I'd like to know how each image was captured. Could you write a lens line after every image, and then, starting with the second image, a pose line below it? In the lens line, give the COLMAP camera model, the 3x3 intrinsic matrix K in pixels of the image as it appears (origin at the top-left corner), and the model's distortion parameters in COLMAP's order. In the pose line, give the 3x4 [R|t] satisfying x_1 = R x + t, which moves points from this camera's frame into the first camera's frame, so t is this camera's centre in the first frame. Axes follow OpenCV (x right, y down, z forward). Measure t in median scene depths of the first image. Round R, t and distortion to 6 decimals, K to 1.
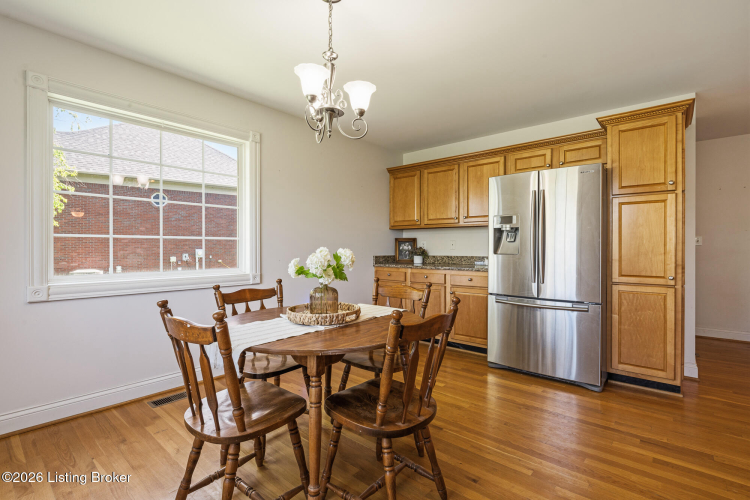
lens RADIAL K [[353.3, 0, 375.0], [0, 353.3, 250.0], [0, 0, 1]] dist [-0.002164, -0.000083]
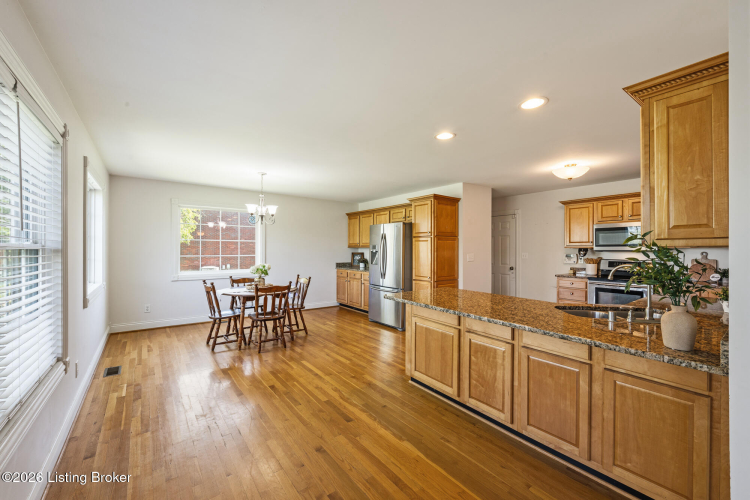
lens RADIAL K [[308.4, 0, 375.0], [0, 308.4, 250.0], [0, 0, 1]] dist [0.000682, 0.000020]
pose [[0.976913, 0.002610, -0.213622, 0.766008], [-0.003067, 0.999994, -0.001805, -0.067891], [0.213616, 0.002419, 0.976915, -0.723999]]
